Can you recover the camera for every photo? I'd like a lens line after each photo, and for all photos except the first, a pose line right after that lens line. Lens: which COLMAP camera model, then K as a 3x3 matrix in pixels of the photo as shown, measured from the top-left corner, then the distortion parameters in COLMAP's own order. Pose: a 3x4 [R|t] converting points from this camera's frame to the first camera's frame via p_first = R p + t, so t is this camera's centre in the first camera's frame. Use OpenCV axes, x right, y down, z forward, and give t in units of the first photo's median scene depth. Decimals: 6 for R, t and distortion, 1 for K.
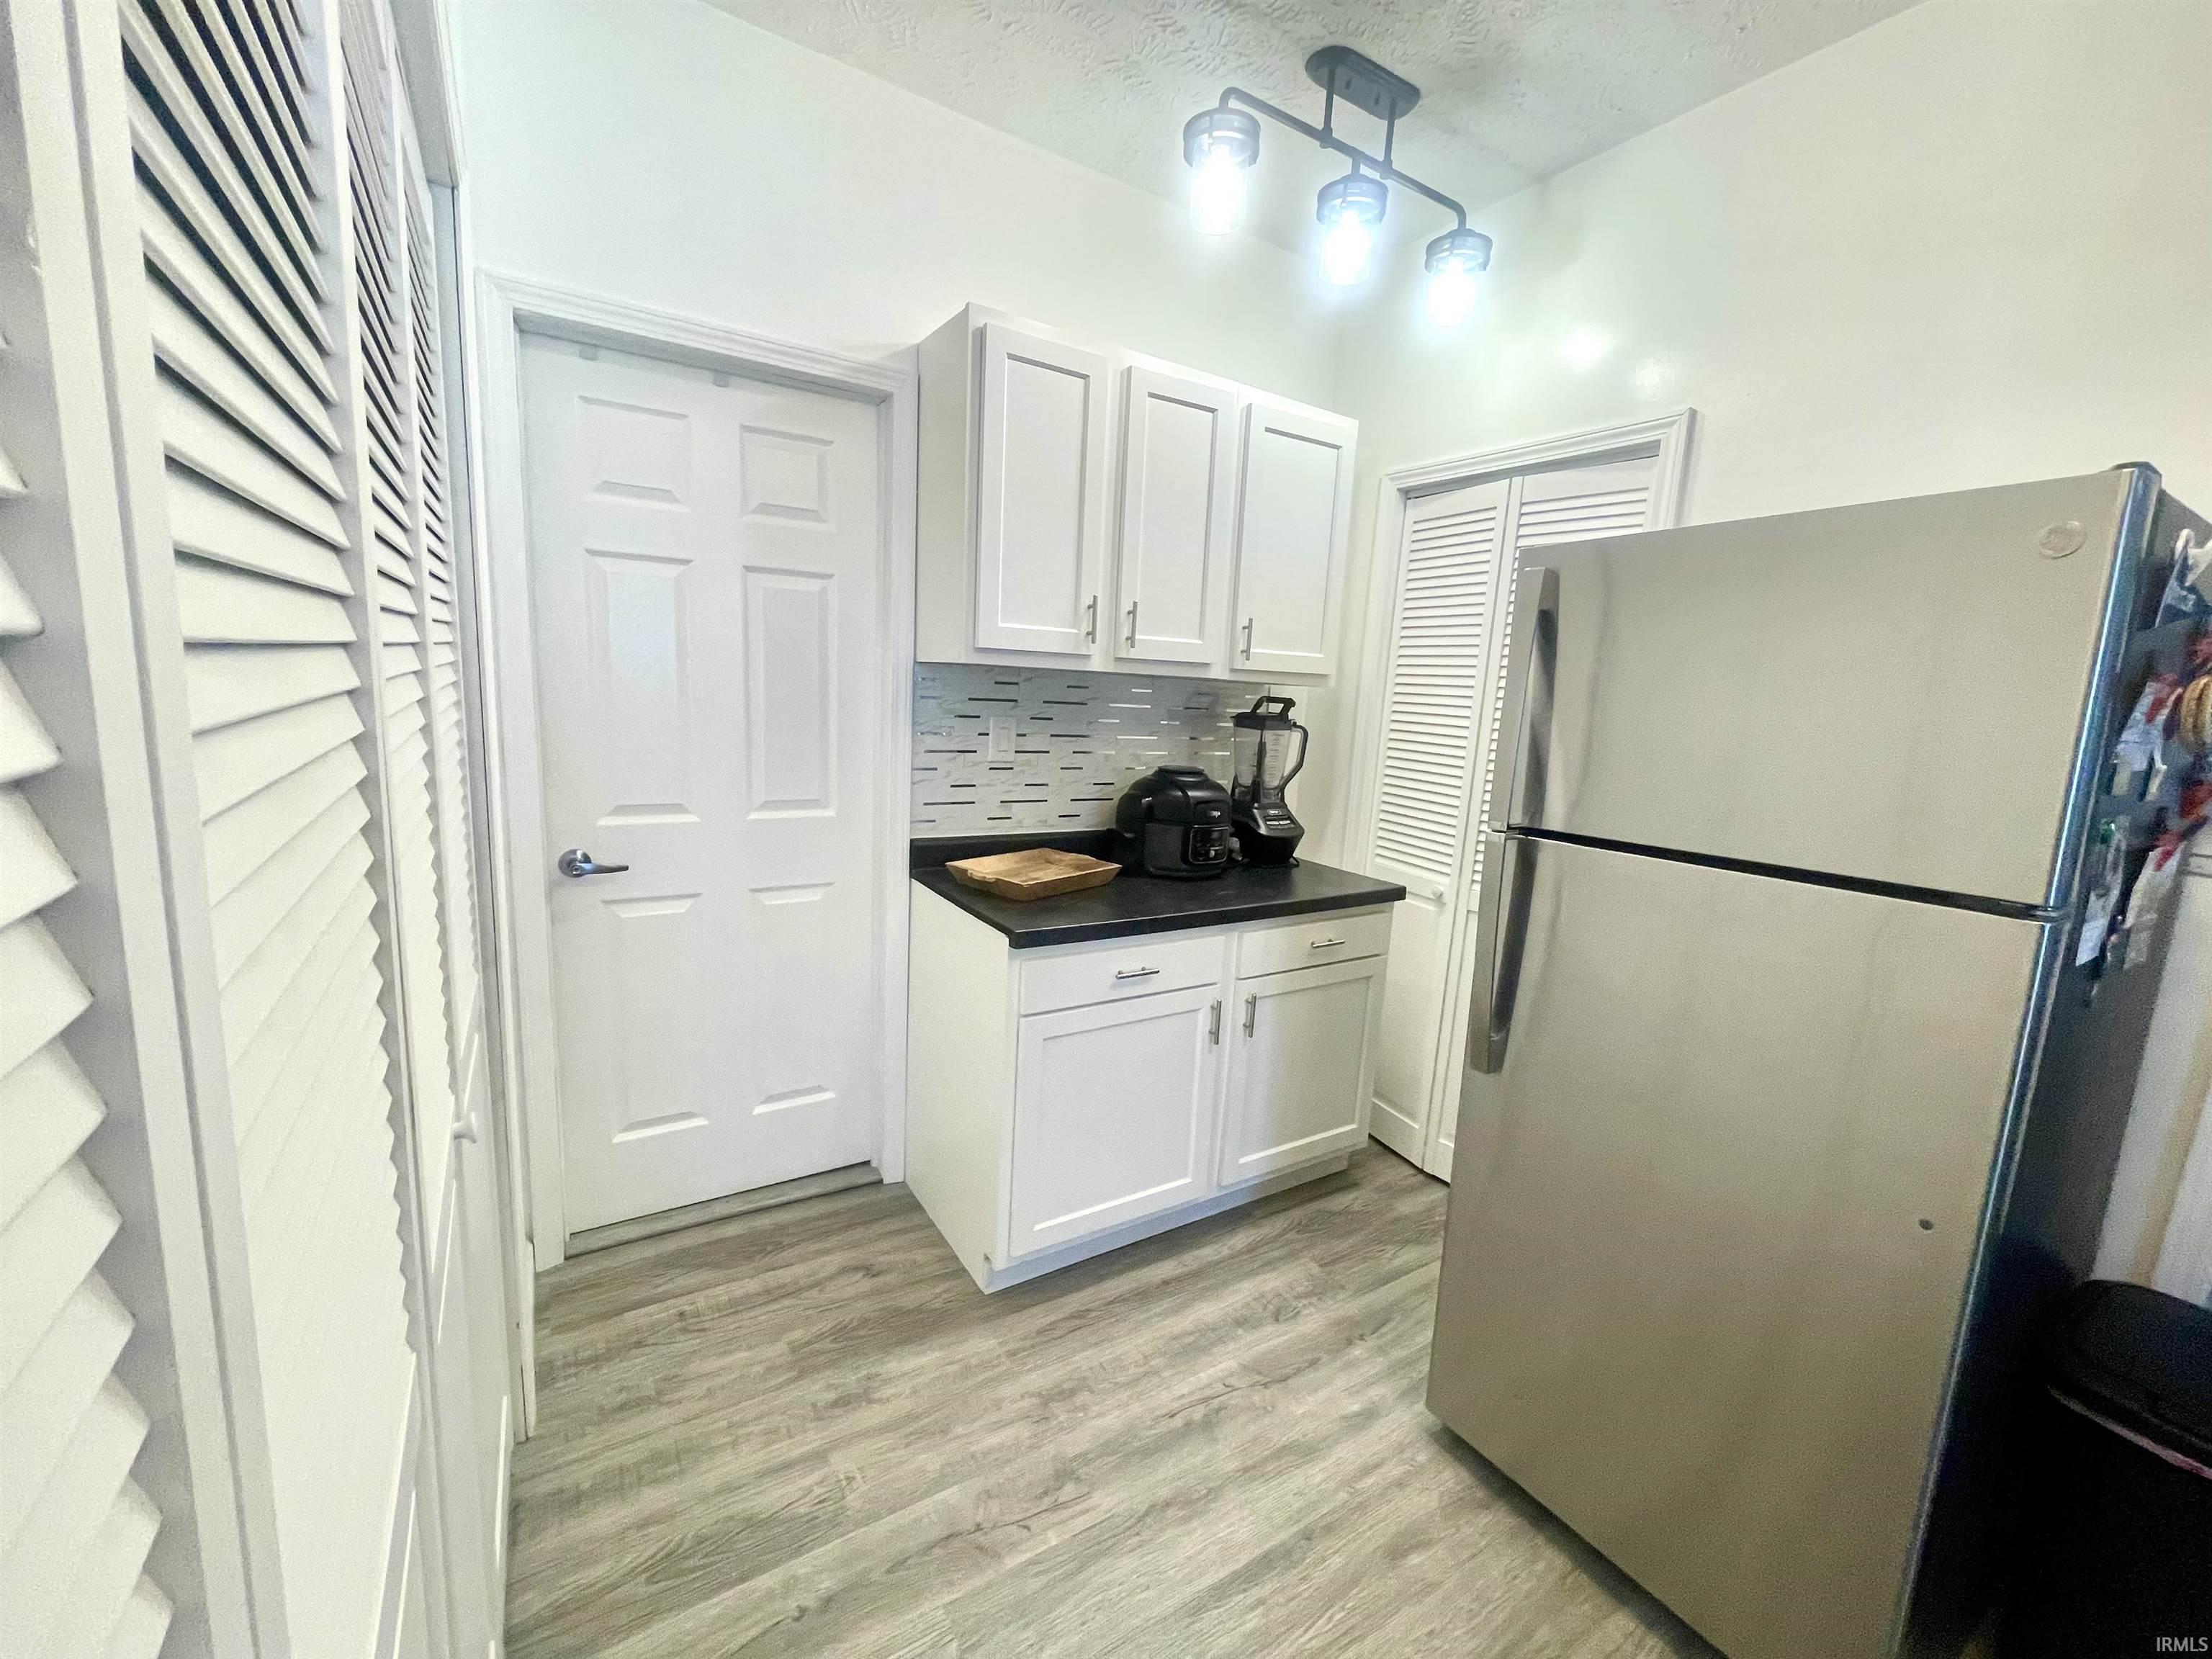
lens RADIAL K [[898.0, 0, 1106.0], [0, 898.0, 829.5], [0, 0, 1]] dist [-0.002517, 0.000614]
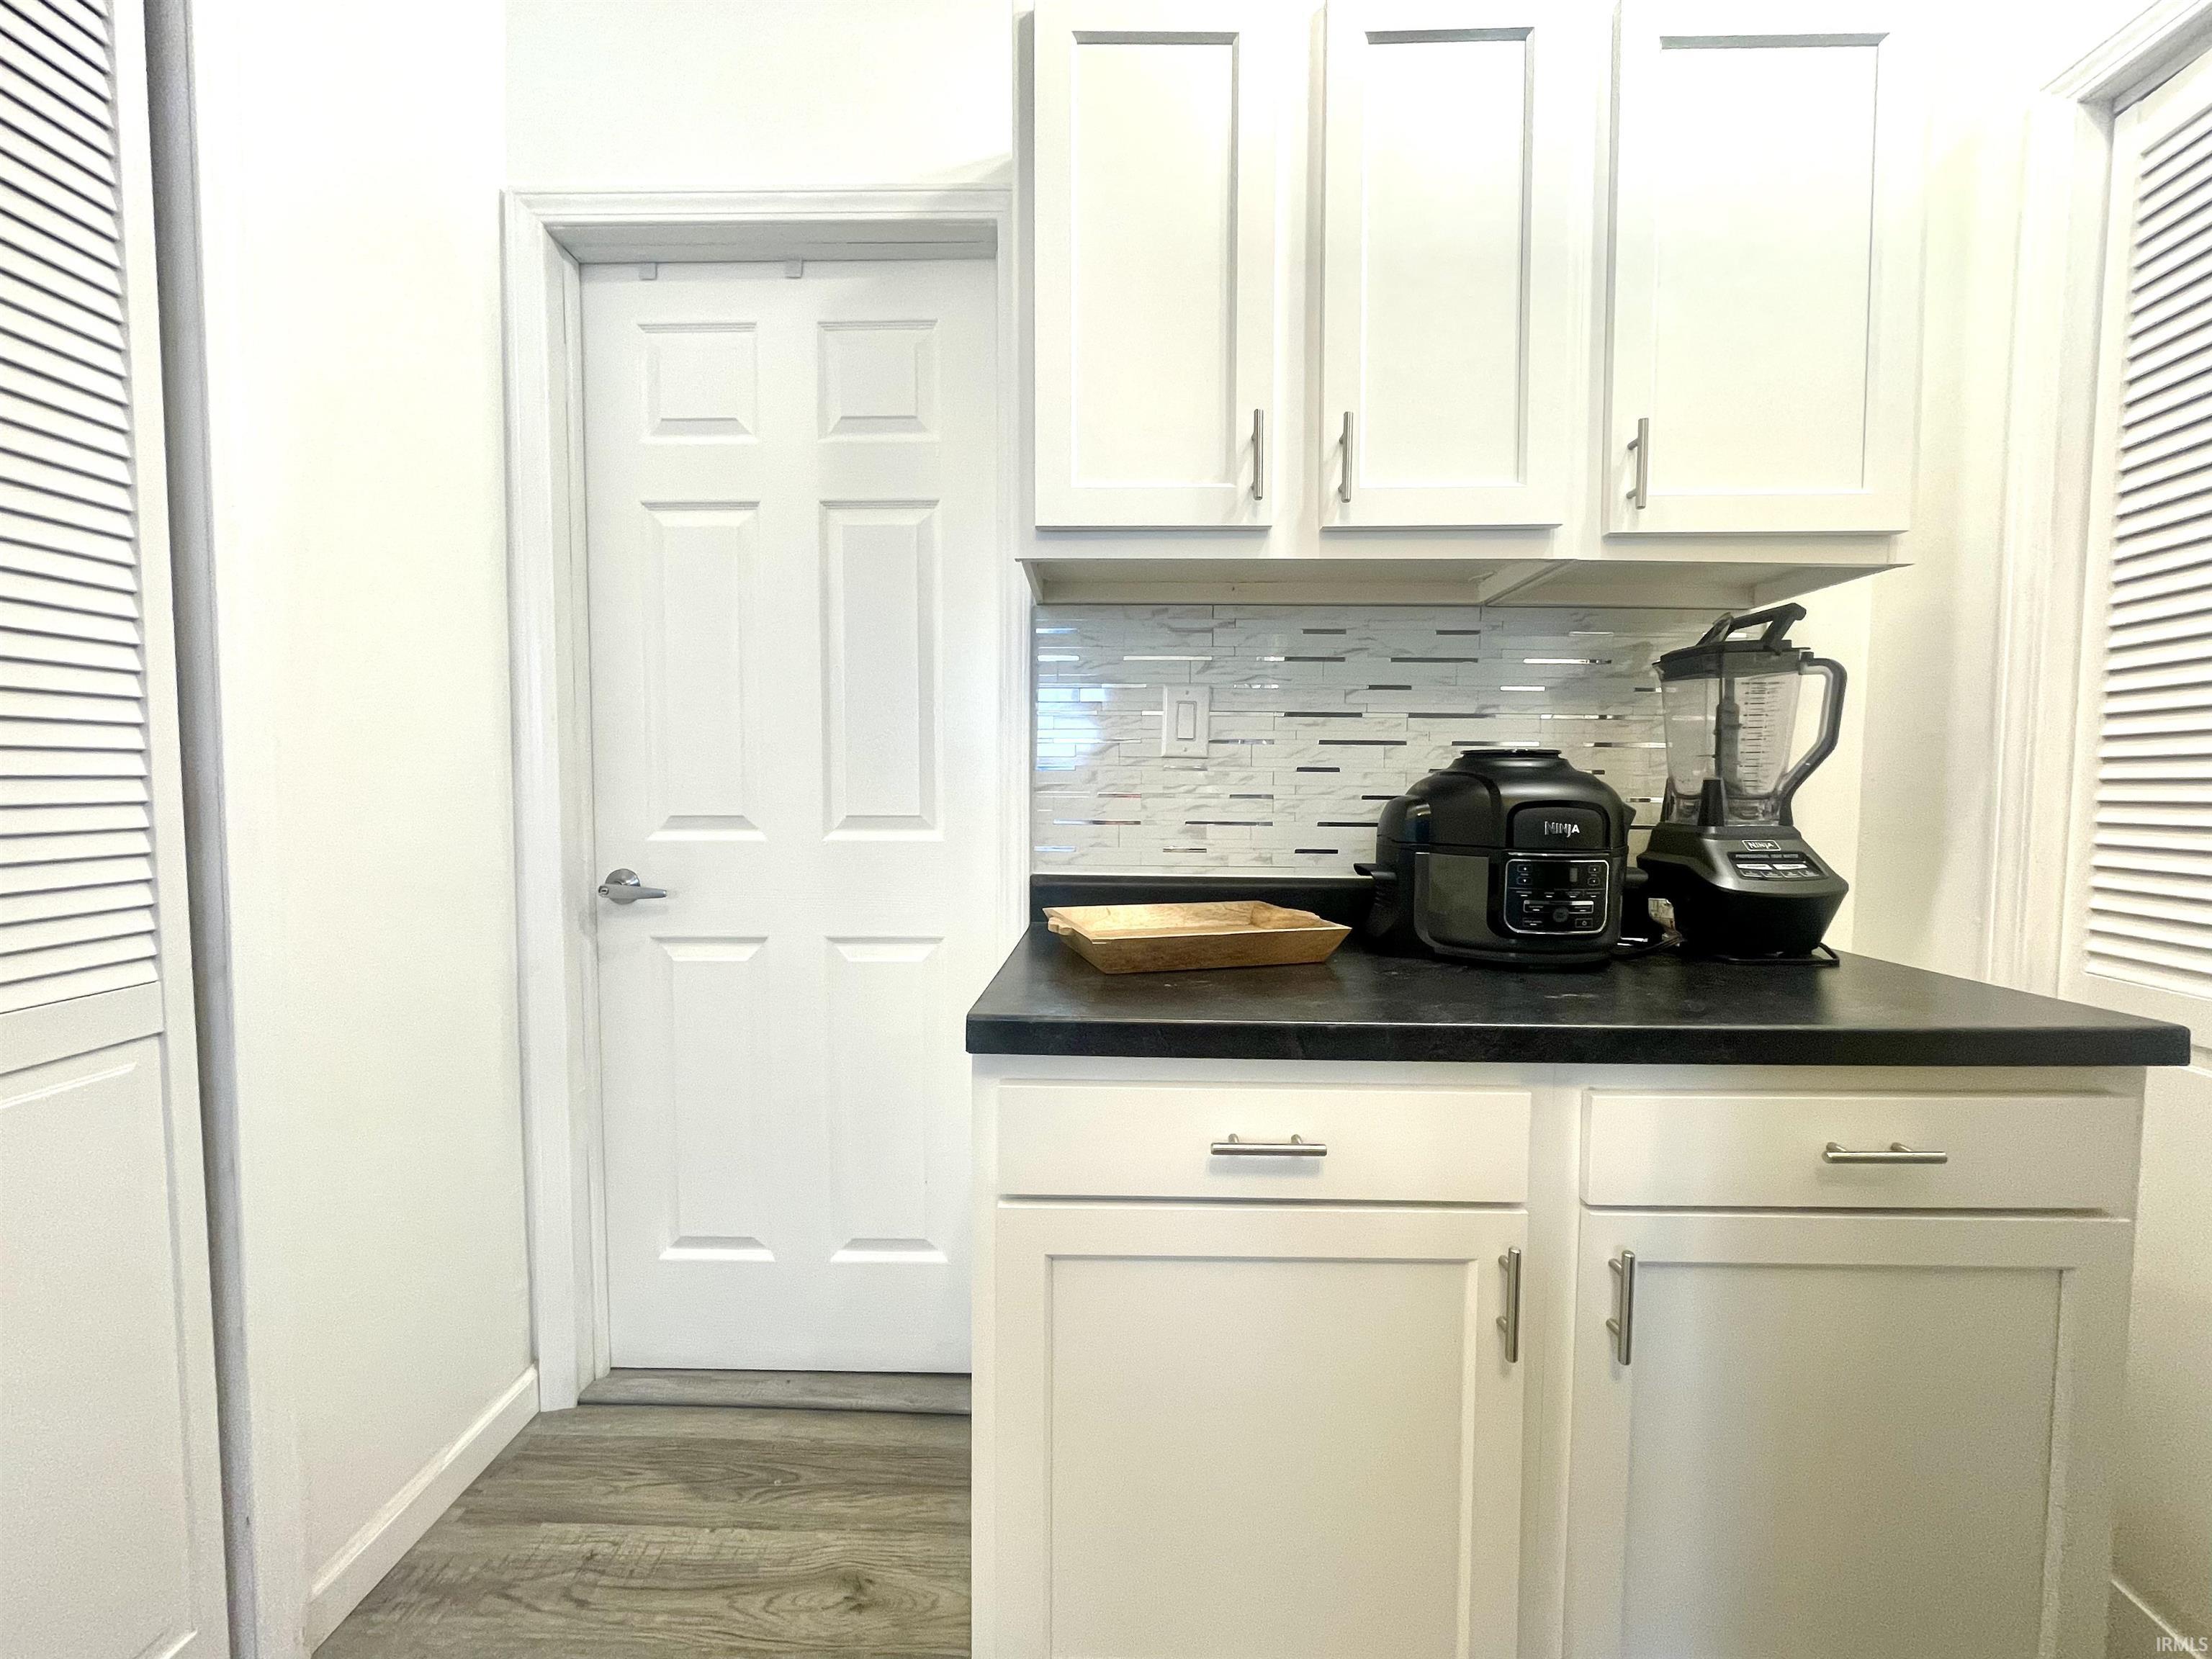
lens RADIAL K [[898.0, 0, 1106.0], [0, 898.0, 829.5], [0, 0, 1]] dist [-0.002517, 0.000614]
pose [[0.831843, -0.024229, -0.554482, 0.186127], [-0.050837, 0.991521, -0.119593, 0.052416], [0.552678, 0.127671, 0.823557, 0.486101]]
